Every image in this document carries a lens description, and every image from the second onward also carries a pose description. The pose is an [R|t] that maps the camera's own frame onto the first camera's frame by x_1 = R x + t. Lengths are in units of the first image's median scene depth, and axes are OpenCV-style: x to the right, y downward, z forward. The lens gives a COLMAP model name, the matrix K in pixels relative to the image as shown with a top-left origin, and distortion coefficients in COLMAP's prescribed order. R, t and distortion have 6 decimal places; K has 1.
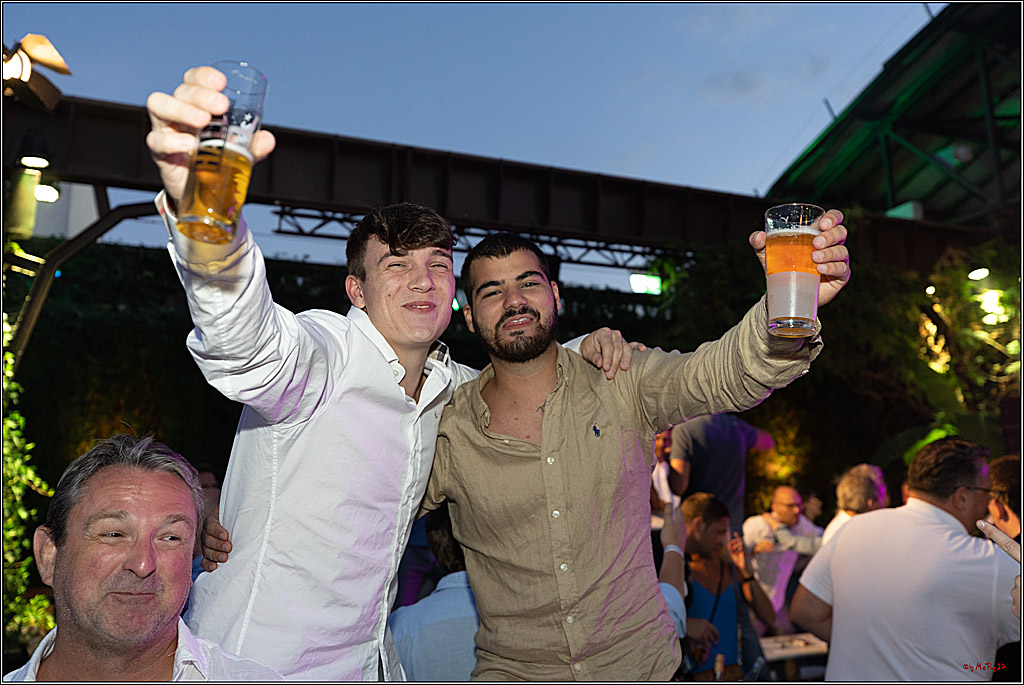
lens RADIAL K [[853.5, 0, 512.0], [0, 853.5, 342.5], [0, 0, 1]] dist [0.003617, 0.010276]
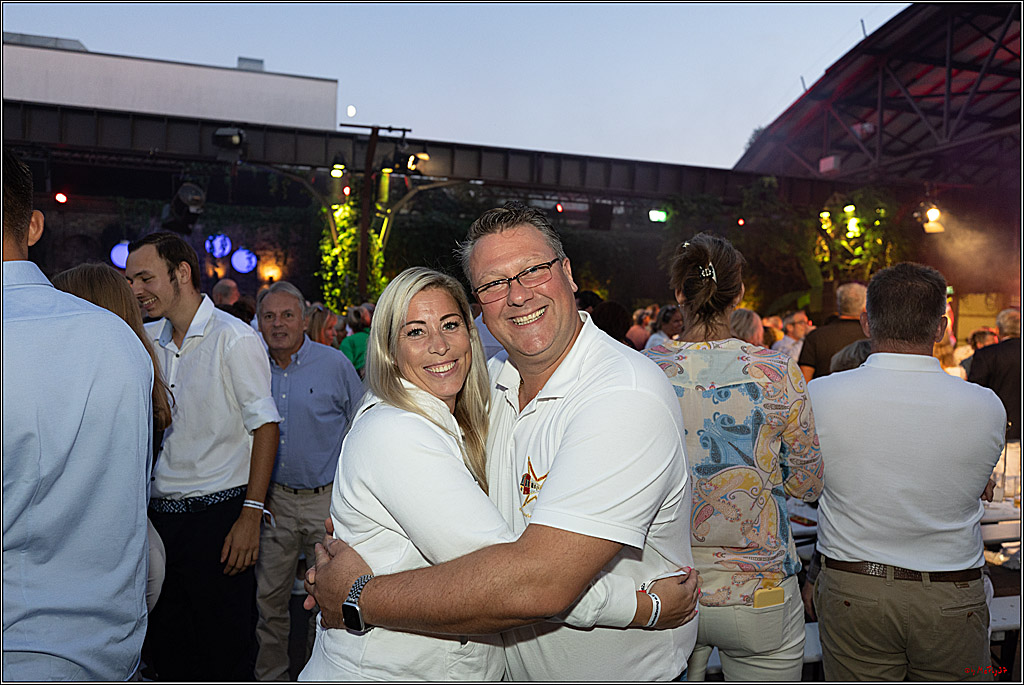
lens RADIAL K [[732.8, 0, 512.0], [0, 732.8, 342.5], [0, 0, 1]] dist [-0.000943, -0.000226]
pose [[0.991588, 0.045459, -0.121191, 0.033963], [-0.018774, 0.976908, 0.212834, -0.118823], [0.128068, -0.208769, 0.969543, -0.661171]]
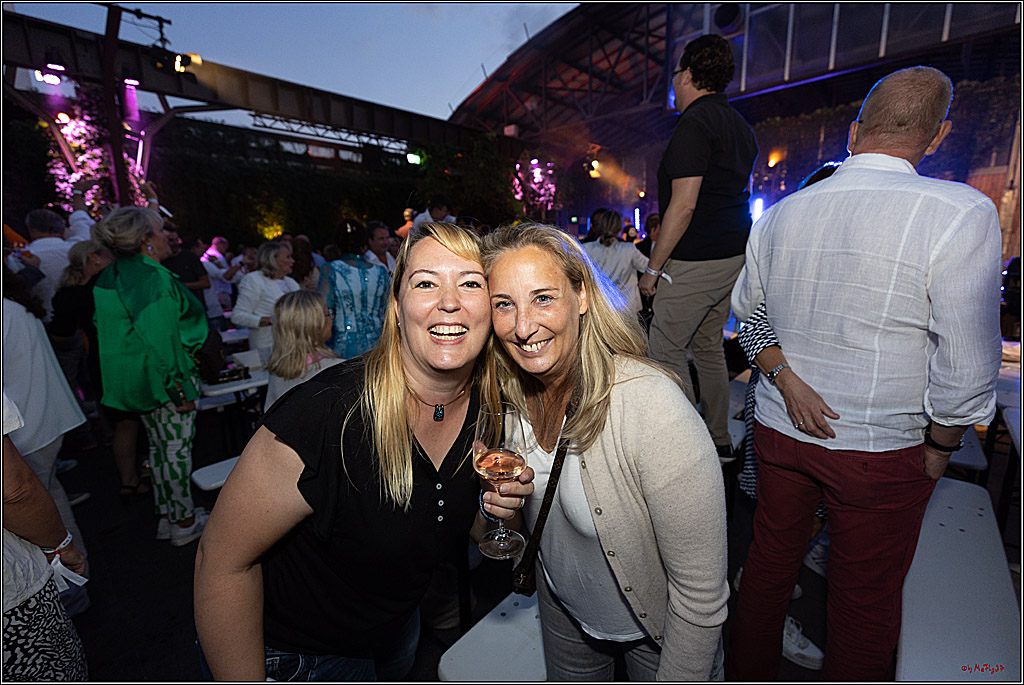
lens RADIAL K [[446.4, 0, 512.0], [0, 446.4, 342.5], [0, 0, 1]] dist [0.003142, 0.000155]
pose [[0.905062, -0.095869, 0.414333, -0.150210], [-0.062947, 0.933332, 0.353454, -0.040803], [-0.420596, -0.345979, 0.838688, -0.338229]]
